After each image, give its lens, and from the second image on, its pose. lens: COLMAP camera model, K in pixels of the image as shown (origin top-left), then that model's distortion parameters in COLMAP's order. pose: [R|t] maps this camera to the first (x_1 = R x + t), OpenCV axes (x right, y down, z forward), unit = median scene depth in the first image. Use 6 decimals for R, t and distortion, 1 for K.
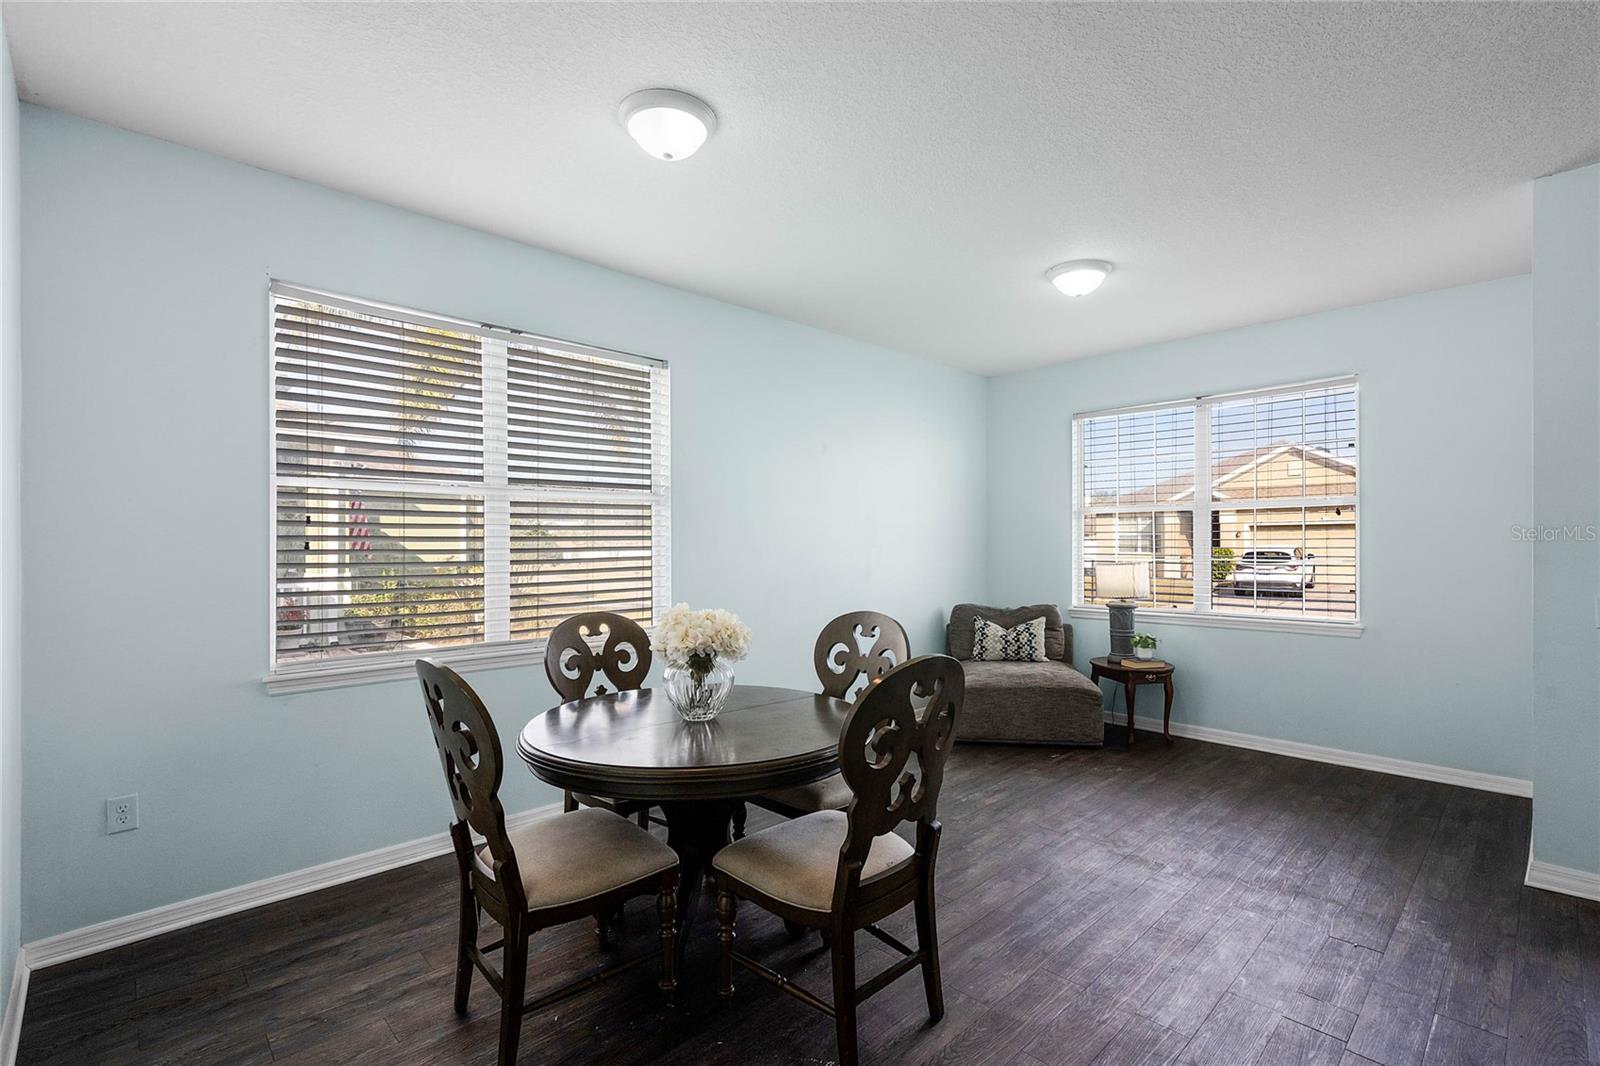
lens RADIAL K [[733.5, 0, 804.7], [0, 733.5, 537.2], [0, 0, 1]] dist [-0.000924, 0.000121]
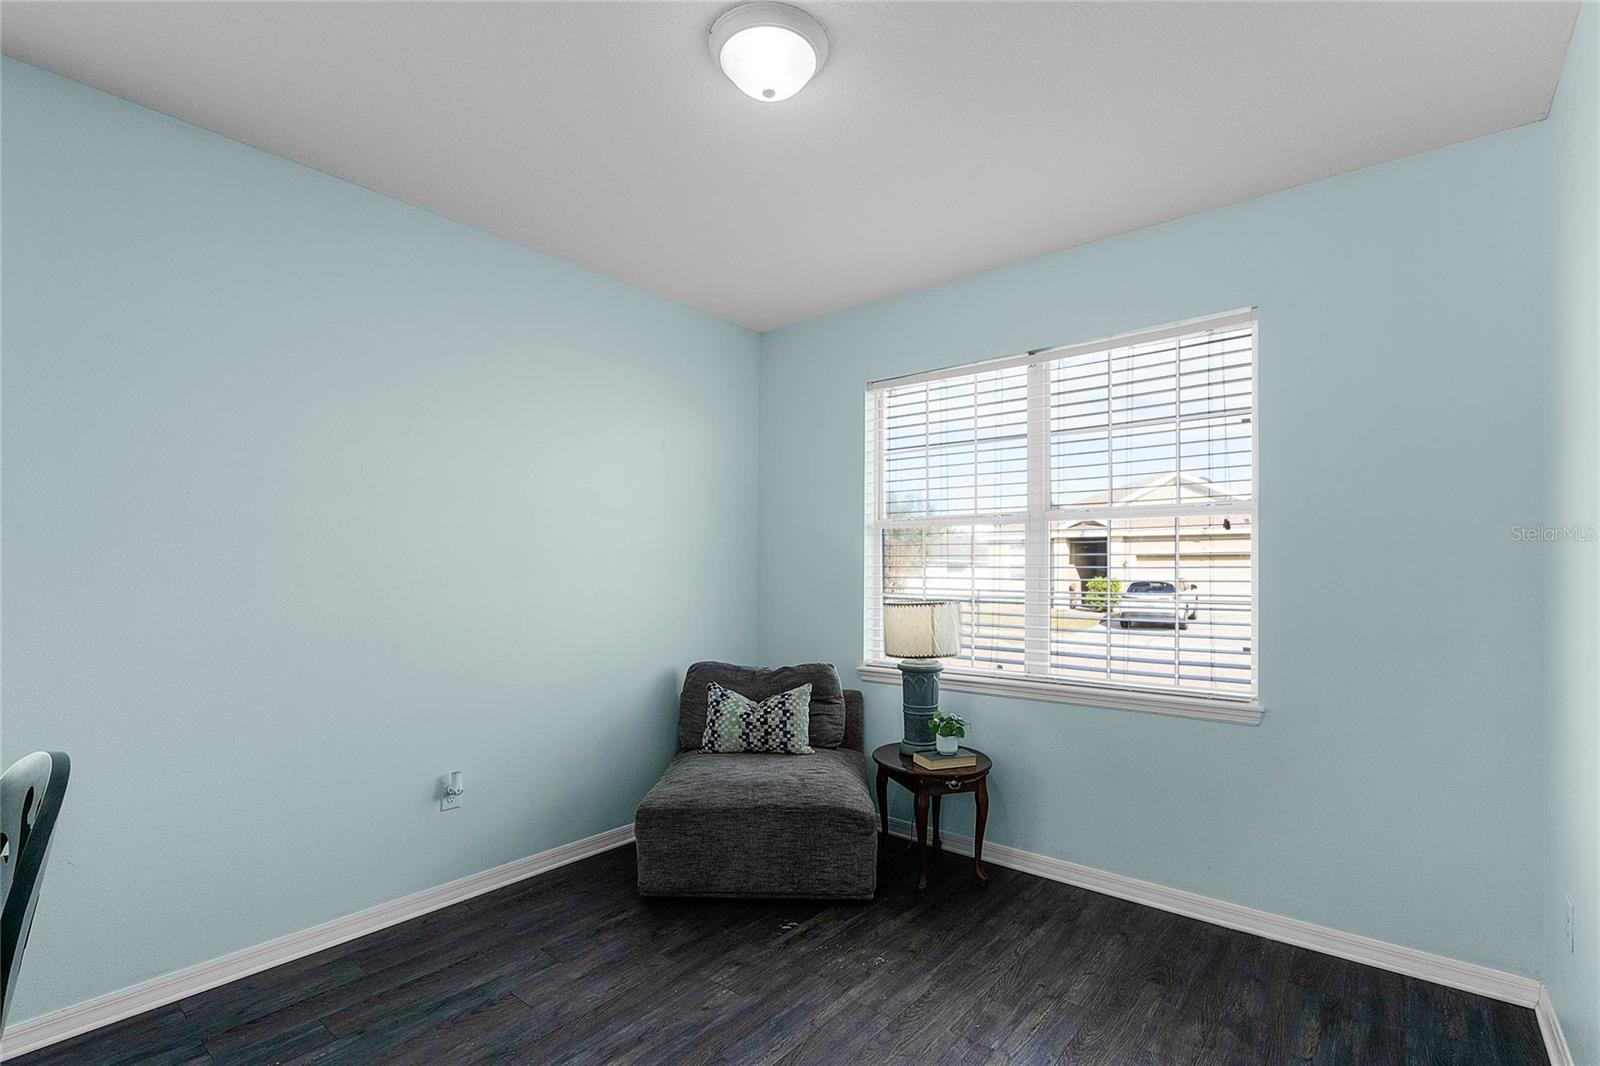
lens RADIAL K [[737.4, 0, 808.0], [0, 737.4, 551.4], [0, 0, 1]] dist [-0.020657, 0.012197]
pose [[0.992930, 0.011152, 0.118177, 0.250055], [-0.009248, 0.999819, -0.016644, 0.001644], [-0.118341, 0.015434, 0.992853, 0.352322]]
